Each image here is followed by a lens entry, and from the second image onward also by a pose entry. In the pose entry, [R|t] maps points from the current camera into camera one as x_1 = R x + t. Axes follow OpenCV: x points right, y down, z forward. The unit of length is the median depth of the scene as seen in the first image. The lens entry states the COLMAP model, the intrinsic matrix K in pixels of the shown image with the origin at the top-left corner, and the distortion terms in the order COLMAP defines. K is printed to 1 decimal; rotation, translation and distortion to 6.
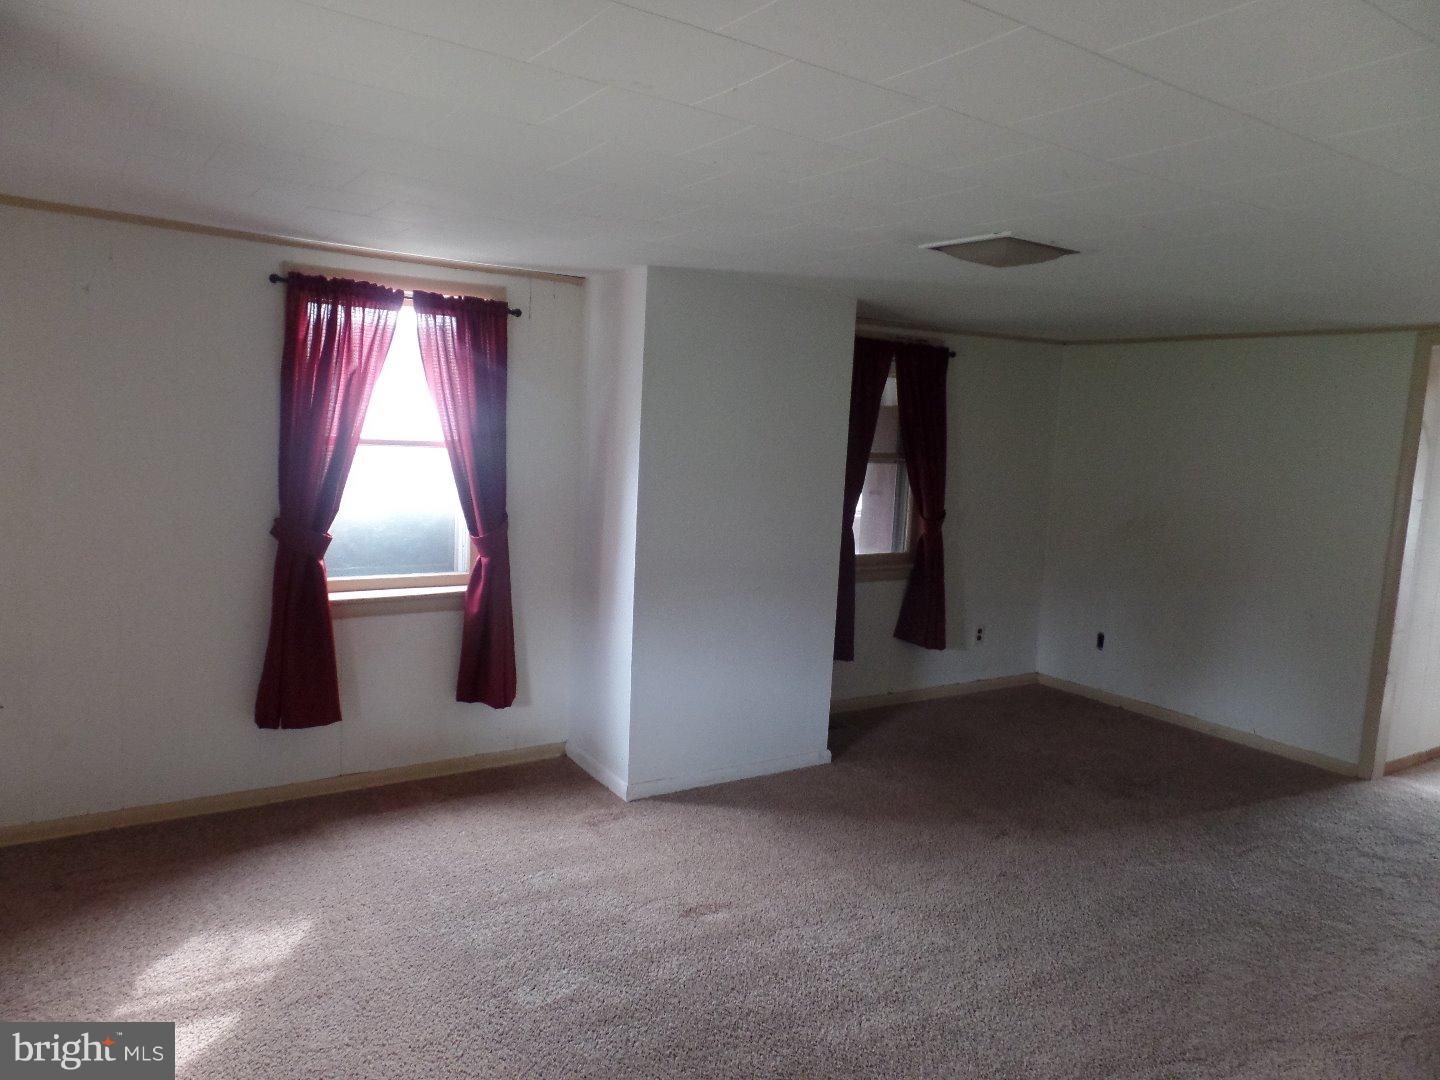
lens RADIAL K [[989.5, 0, 717.3], [0, 989.5, 546.1], [0, 0, 1]] dist [0.013324, 0.005484]
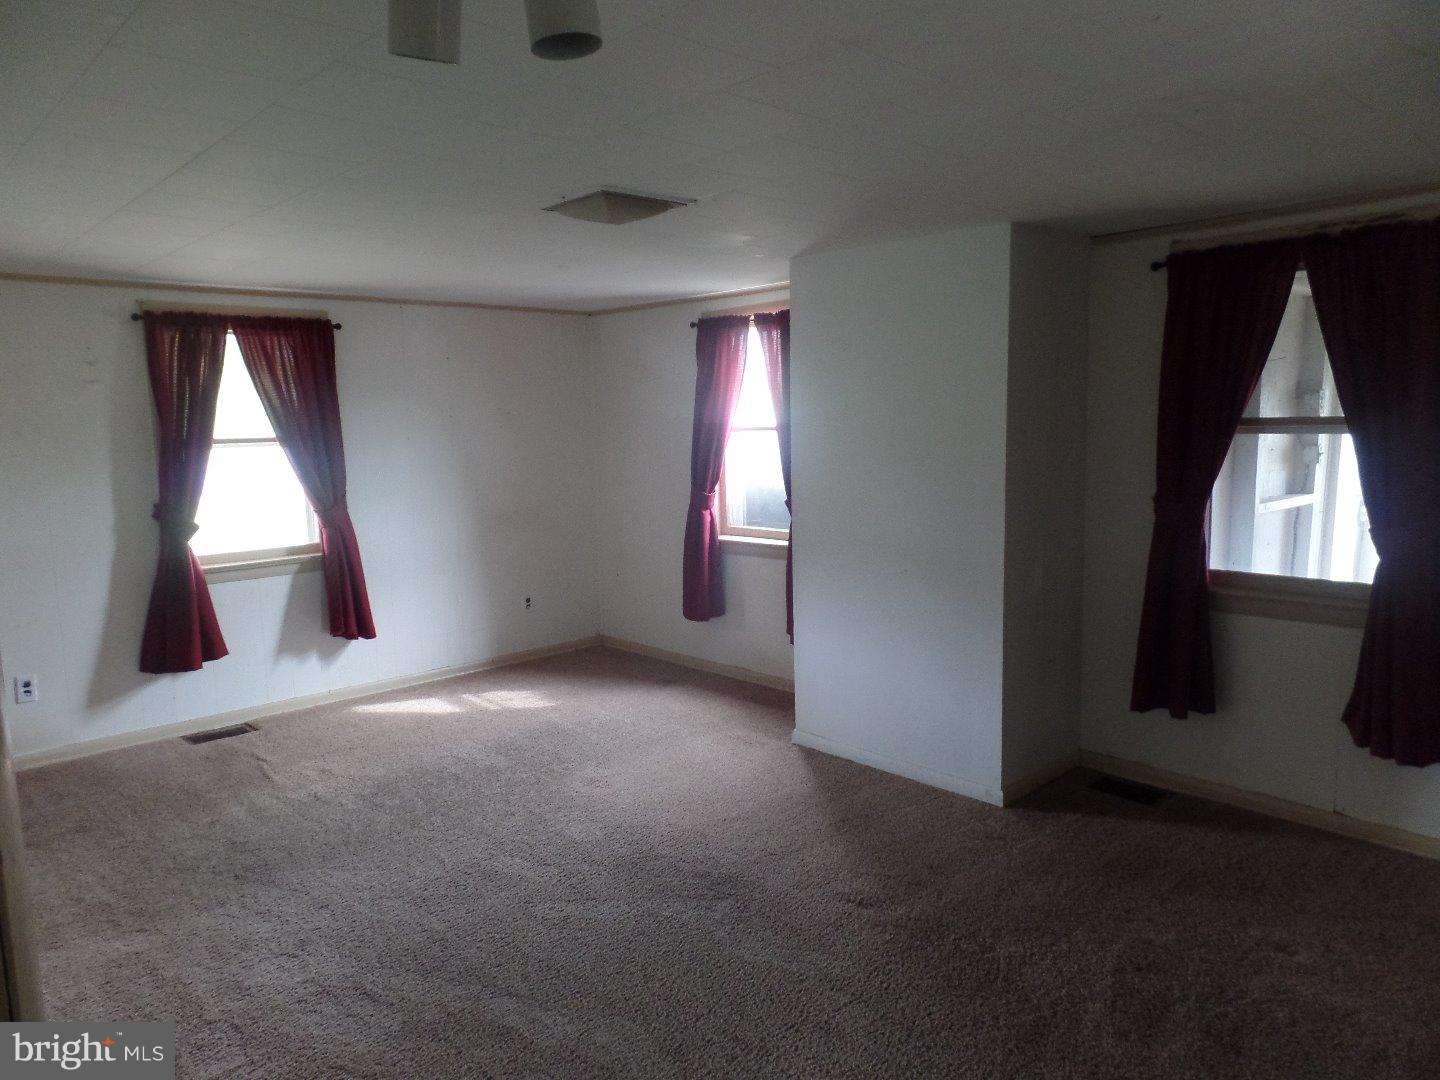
lens RADIAL K [[989.5, 0, 717.3], [0, 989.5, 546.1], [0, 0, 1]] dist [0.013324, 0.005484]
pose [[0.158544, 0.083091, -0.983849, 0.989313], [-0.083908, 0.993982, 0.070425, -0.035300], [0.983780, 0.071388, 0.164562, 0.723322]]
